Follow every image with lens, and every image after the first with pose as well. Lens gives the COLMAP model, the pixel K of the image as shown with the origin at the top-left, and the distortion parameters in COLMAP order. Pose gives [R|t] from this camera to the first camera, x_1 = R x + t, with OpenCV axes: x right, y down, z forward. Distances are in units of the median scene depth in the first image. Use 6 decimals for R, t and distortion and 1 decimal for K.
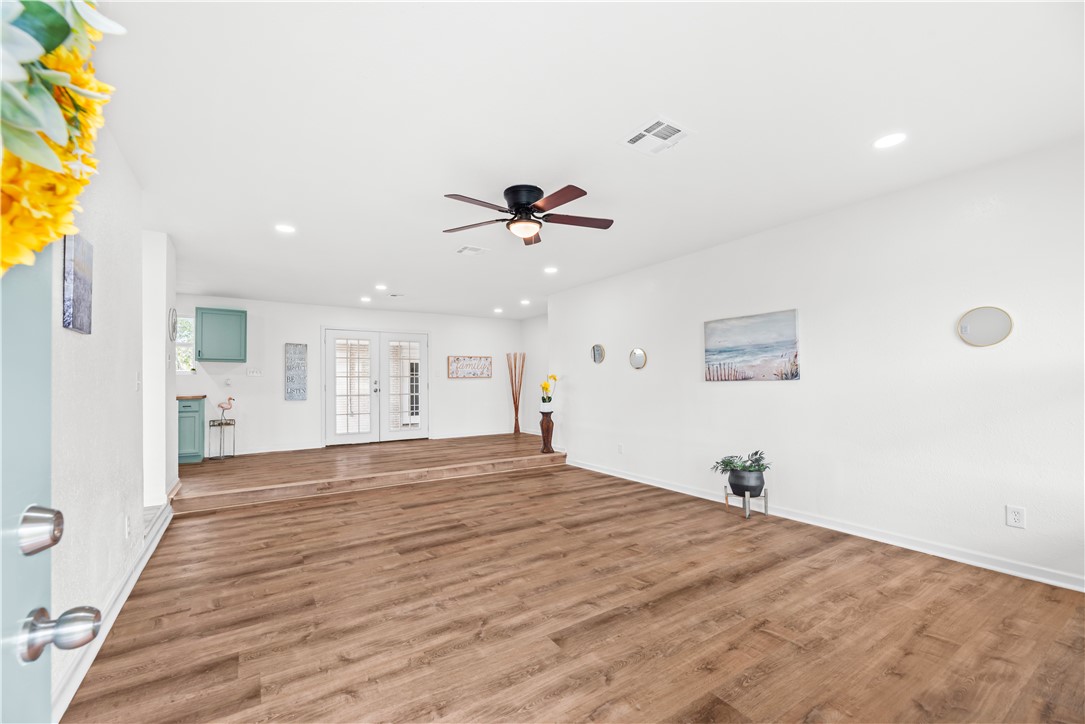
lens RADIAL K [[437.6, 0, 536.4], [0, 437.6, 371.1], [0, 0, 1]] dist [-0.002897, 0.000189]
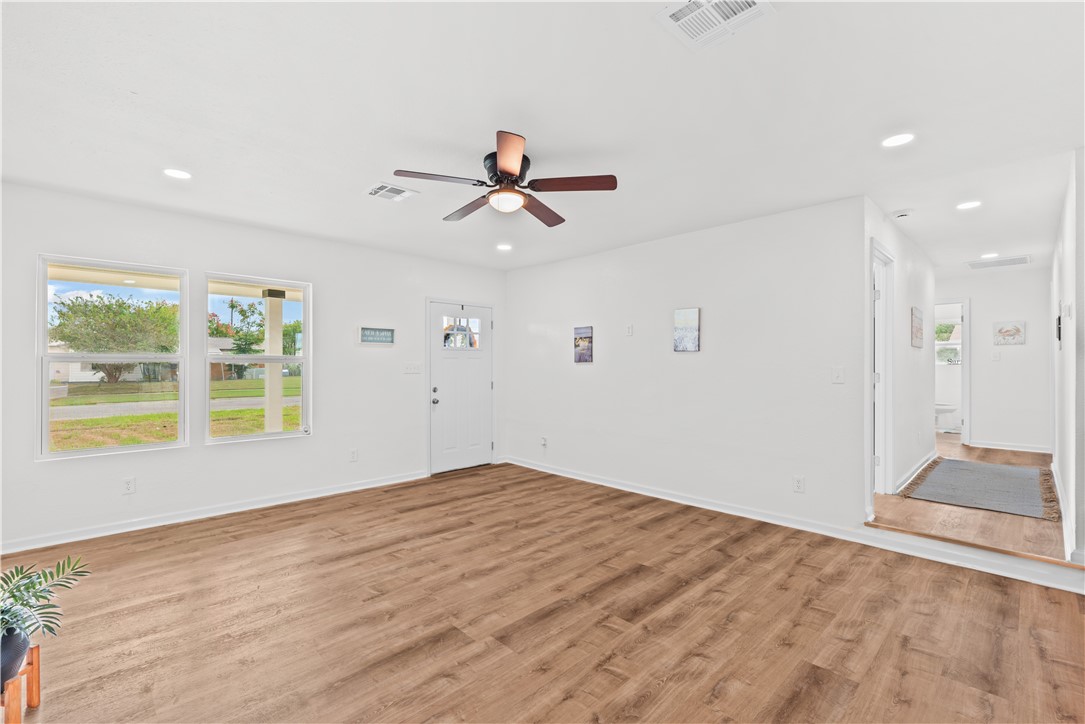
lens RADIAL K [[479.5, 0, 541.5], [0, 479.5, 364.0], [0, 0, 1]] dist [-0.002644, 0.000331]
pose [[-0.980662, 0.006831, -0.195588, 0.079740], [0.011740, 0.999644, -0.023951, 0.012544], [0.195355, -0.025785, -0.980394, 1.671735]]
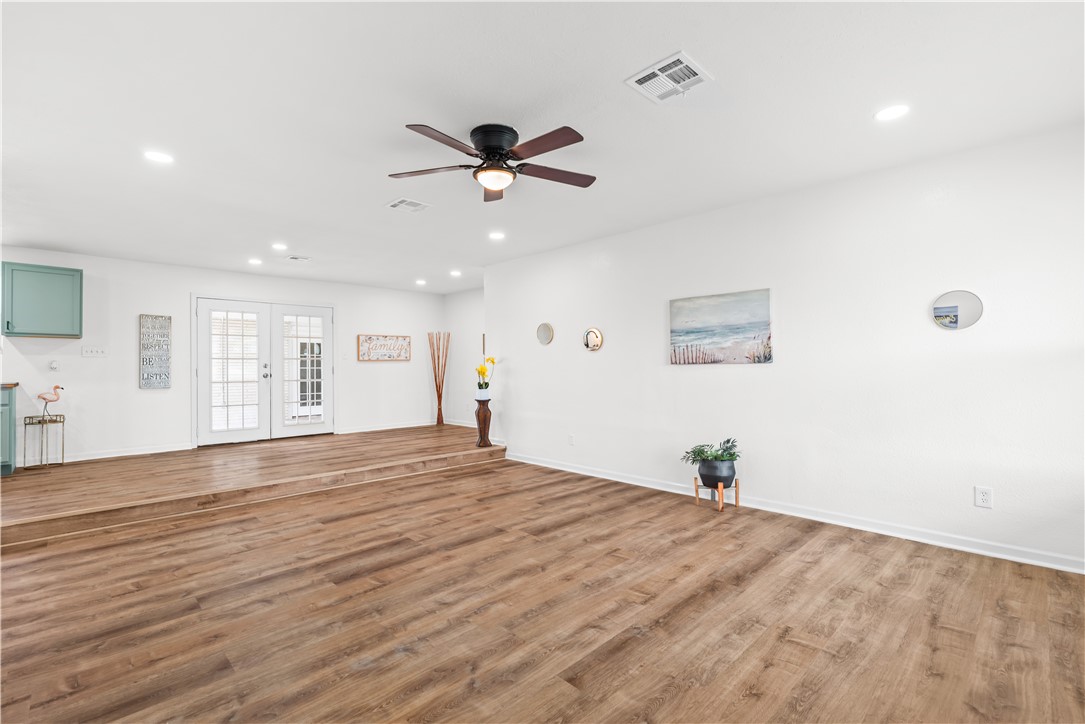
lens RADIAL K [[479.5, 0, 536.4], [0, 479.5, 359.1], [0, 0, 1]] dist [-0.002644, 0.000331]
pose [[0.981004, 0.004553, 0.193935, -0.108517], [-0.006346, 0.999943, 0.008624, 0.006138], [-0.193884, -0.009691, 0.980977, 0.080791]]
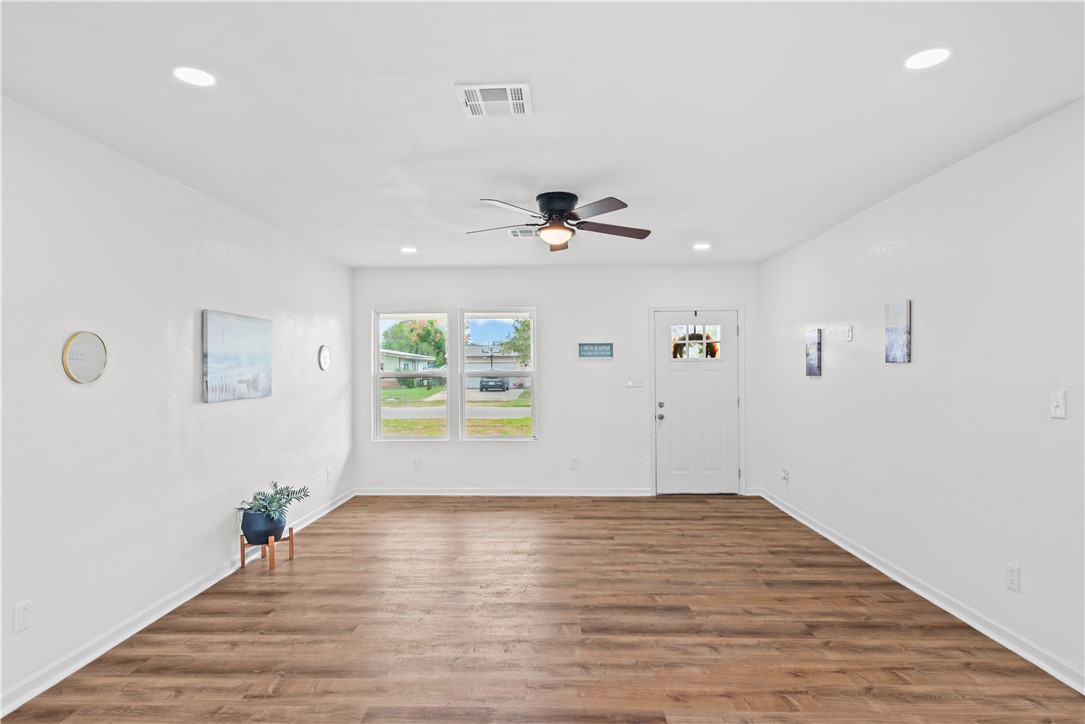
lens RADIAL K [[601.5, 0, 532.6], [0, 601.5, 363.9], [0, 0, 1]] dist [-0.001805, -0.001140]
pose [[-0.816726, 0.019167, 0.576708, -0.628580], [-0.001056, 0.999397, -0.034710, -0.005056], [-0.577025, -0.028958, -0.816213, 1.804672]]
